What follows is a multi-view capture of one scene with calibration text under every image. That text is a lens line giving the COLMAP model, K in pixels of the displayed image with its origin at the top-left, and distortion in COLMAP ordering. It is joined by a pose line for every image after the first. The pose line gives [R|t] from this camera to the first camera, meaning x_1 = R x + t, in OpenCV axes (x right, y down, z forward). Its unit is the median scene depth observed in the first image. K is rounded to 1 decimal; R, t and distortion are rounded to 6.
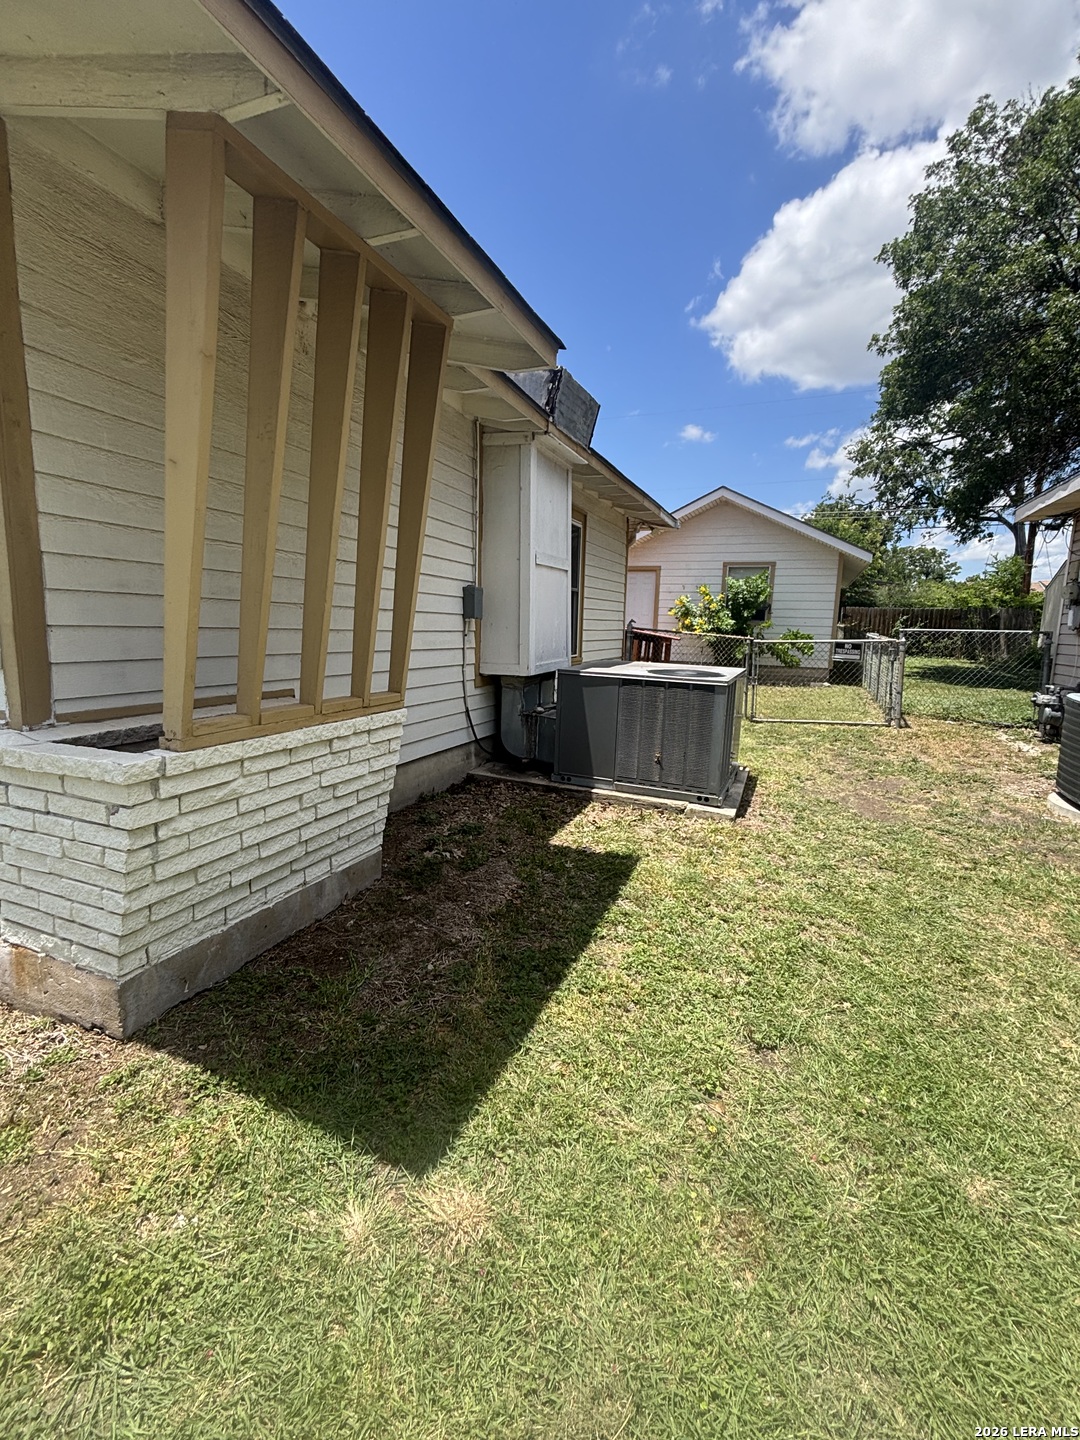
lens RADIAL K [[640.0, 0, 538.4], [0, 640.0, 716.0], [0, 0, 1]] dist [0.045364, -0.060843]
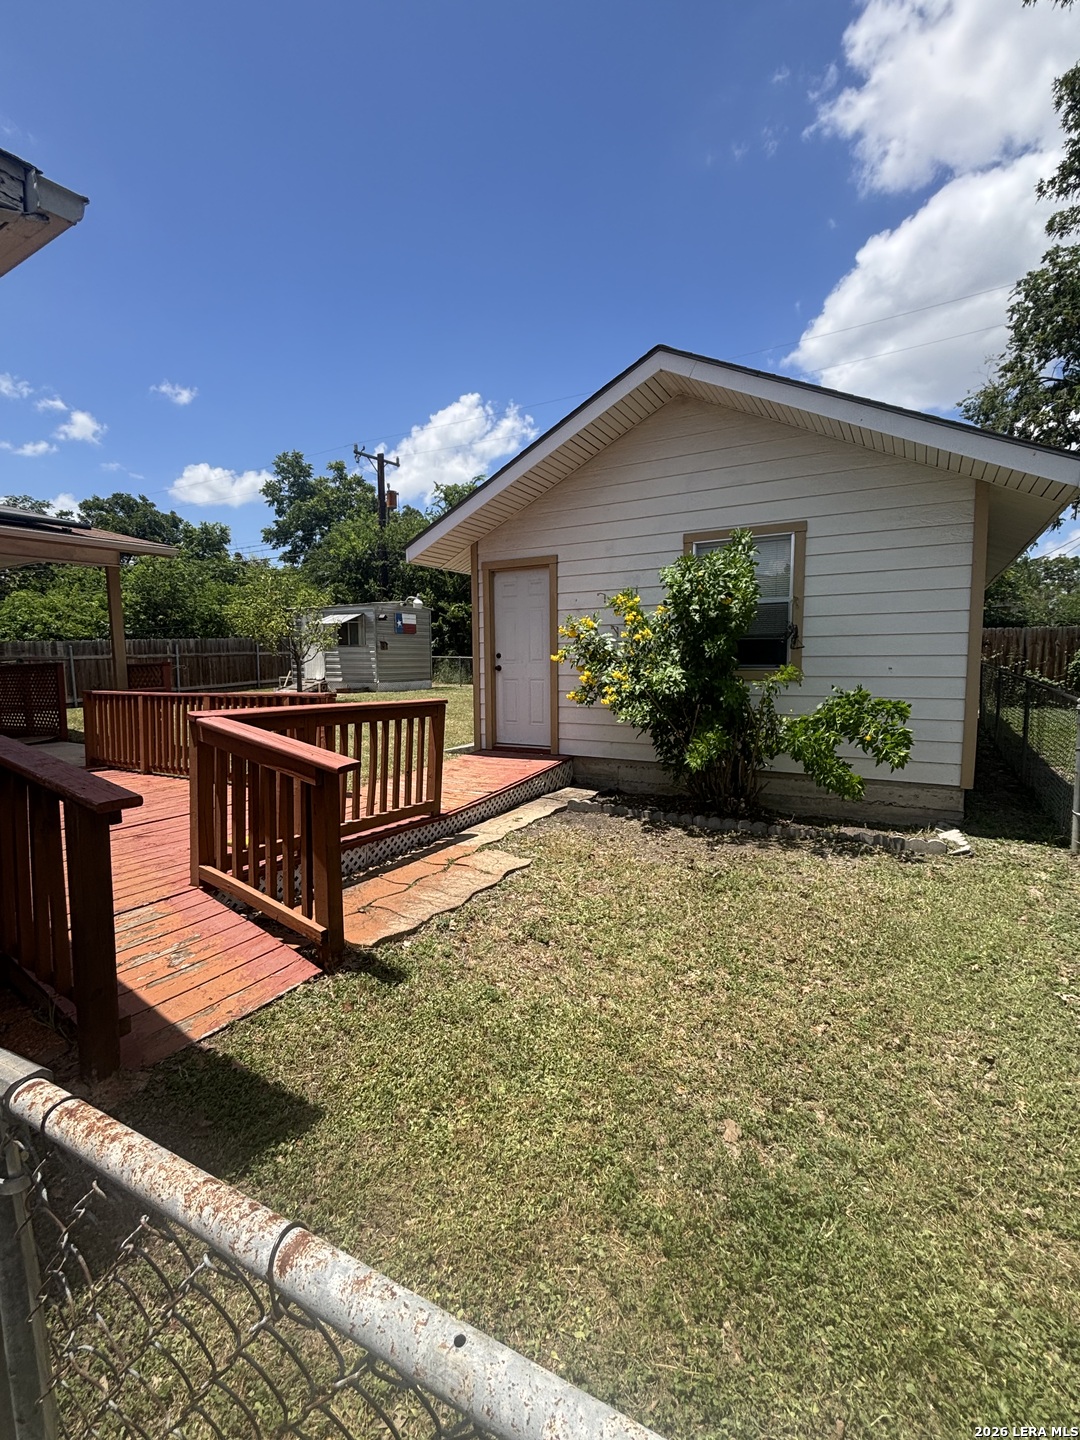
lens RADIAL K [[640.0, 0, 538.4], [0, 640.0, 716.0], [0, 0, 1]] dist [0.045364, -0.060843]
pose [[0.989636, -0.009663, -0.143274, 0.049303], [-0.004127, 0.995407, -0.095643, -0.014878], [0.143540, 0.095243, 0.985051, 0.112035]]
